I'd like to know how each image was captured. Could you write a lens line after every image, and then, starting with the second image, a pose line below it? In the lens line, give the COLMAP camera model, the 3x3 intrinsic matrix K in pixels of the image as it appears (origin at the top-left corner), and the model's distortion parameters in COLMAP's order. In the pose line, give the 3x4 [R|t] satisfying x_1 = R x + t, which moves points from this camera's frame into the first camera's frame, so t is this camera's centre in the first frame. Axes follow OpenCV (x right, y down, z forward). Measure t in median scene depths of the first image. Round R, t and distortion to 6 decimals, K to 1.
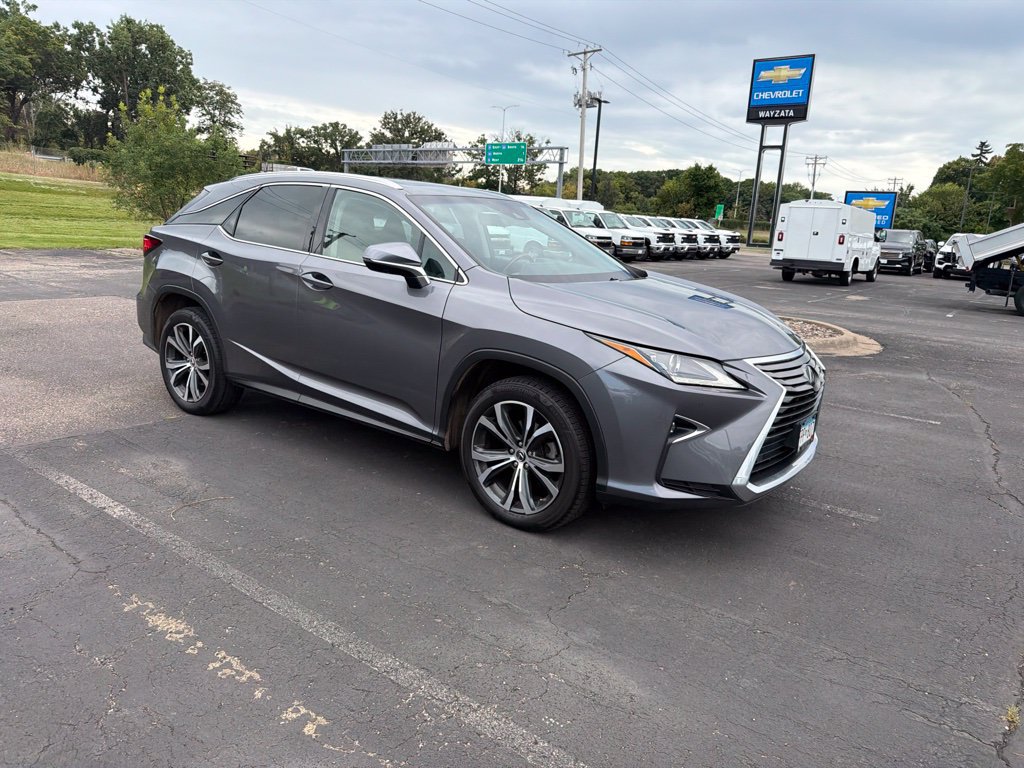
lens RADIAL K [[718.1, 0, 509.9], [0, 718.1, 382.4], [0, 0, 1]] dist [0.038226, -0.052701]
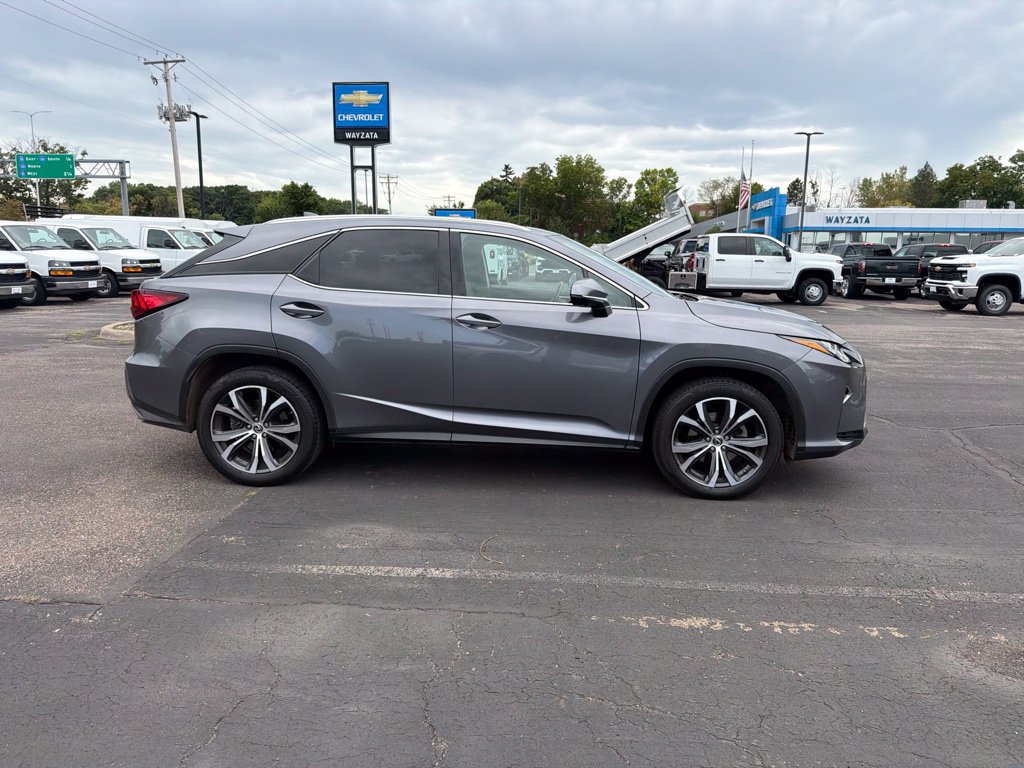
lens RADIAL K [[717.3, 0, 511.9], [0, 717.3, 387.2], [0, 0, 1]] dist [0.041468, -0.055585]
pose [[0.836912, -0.144916, 0.527805, -0.108932], [0.152437, 0.987872, 0.029523, -0.009589], [-0.525682, 0.055749, 0.848852, 0.013745]]
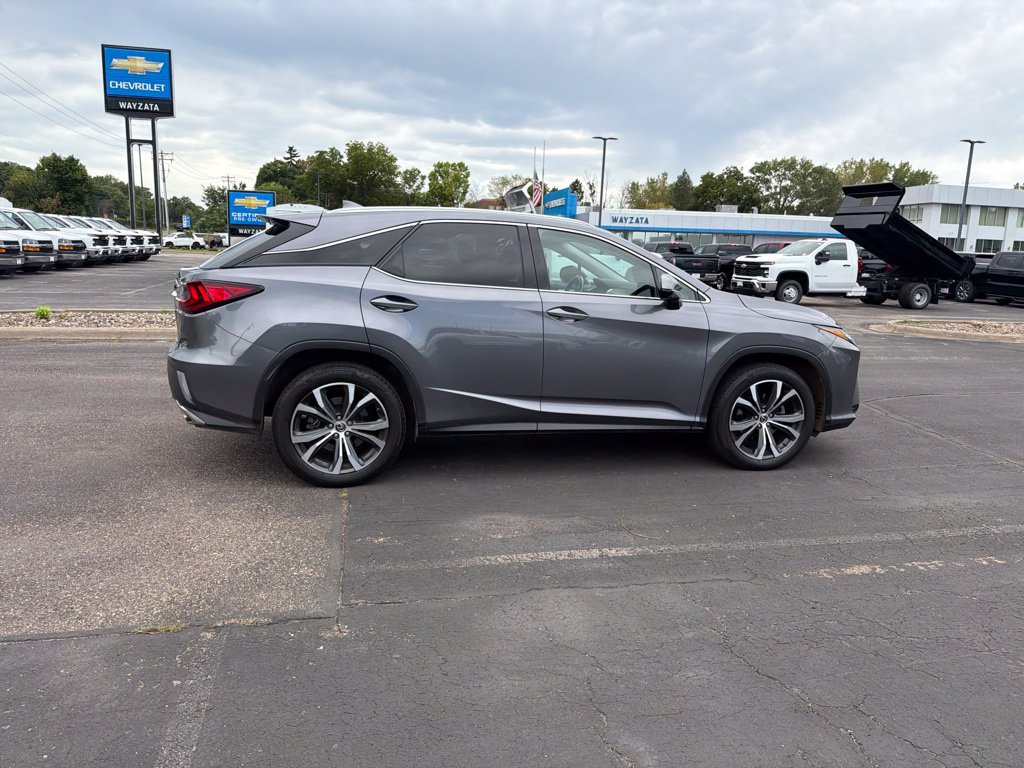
lens RADIAL K [[717.3, 0, 512.5], [0, 717.3, 386.5], [0, 0, 1]] dist [0.041468, -0.055585]
pose [[0.646483, -0.175728, 0.742415, -0.158079], [0.166471, 0.982155, 0.087514, -0.019581], [-0.744545, 0.067014, 0.664200, 0.048695]]
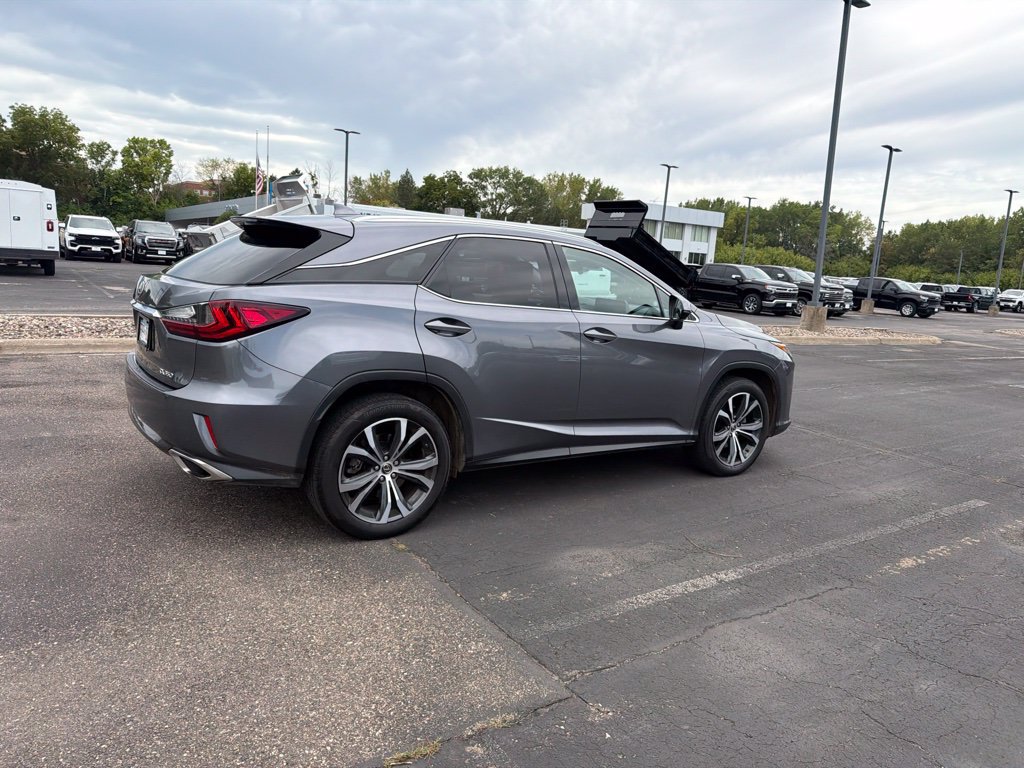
lens RADIAL K [[717.3, 0, 514.3], [0, 717.3, 388.9], [0, 0, 1]] dist [0.041468, -0.055585]
pose [[0.315828, -0.199641, 0.927575, -0.181107], [0.153089, 0.975526, 0.157837, -0.034623], [-0.936385, 0.092152, 0.338661, 0.106125]]
